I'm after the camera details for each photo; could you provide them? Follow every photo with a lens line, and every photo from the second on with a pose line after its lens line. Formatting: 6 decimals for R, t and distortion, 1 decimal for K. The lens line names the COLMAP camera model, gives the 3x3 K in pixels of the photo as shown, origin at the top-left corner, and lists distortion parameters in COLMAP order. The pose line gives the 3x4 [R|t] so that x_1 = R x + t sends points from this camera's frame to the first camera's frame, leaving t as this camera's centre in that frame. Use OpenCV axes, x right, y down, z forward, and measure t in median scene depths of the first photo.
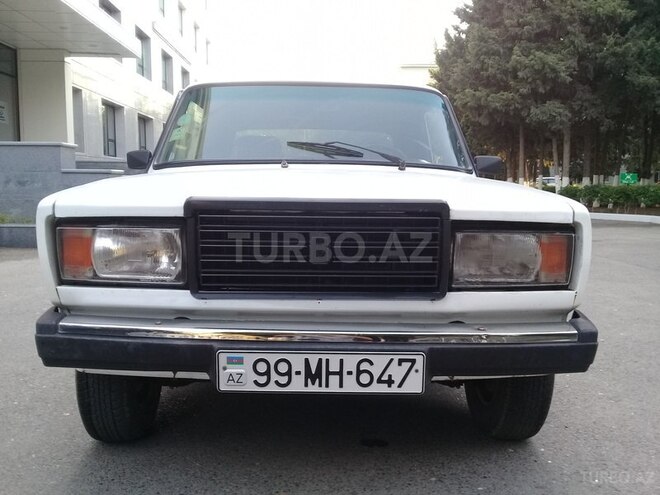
lens RADIAL K [[609.5, 0, 330.0], [0, 609.5, 247.5], [0, 0, 1]] dist [0.078976, -0.143137]
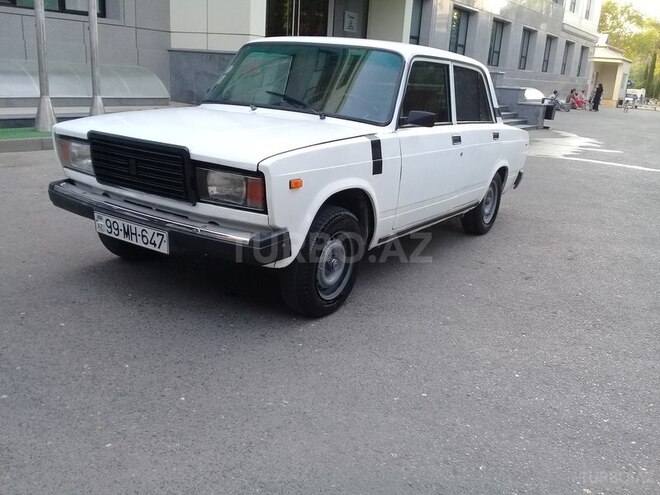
lens RADIAL K [[609.5, 0, 330.0], [0, 609.5, 247.5], [0, 0, 1]] dist [0.078976, -0.143137]
pose [[0.823053, 0.200573, -0.531370, 1.490339], [-0.117179, 0.975407, 0.186680, -0.170896], [0.555745, -0.091382, 0.826315, -0.210841]]
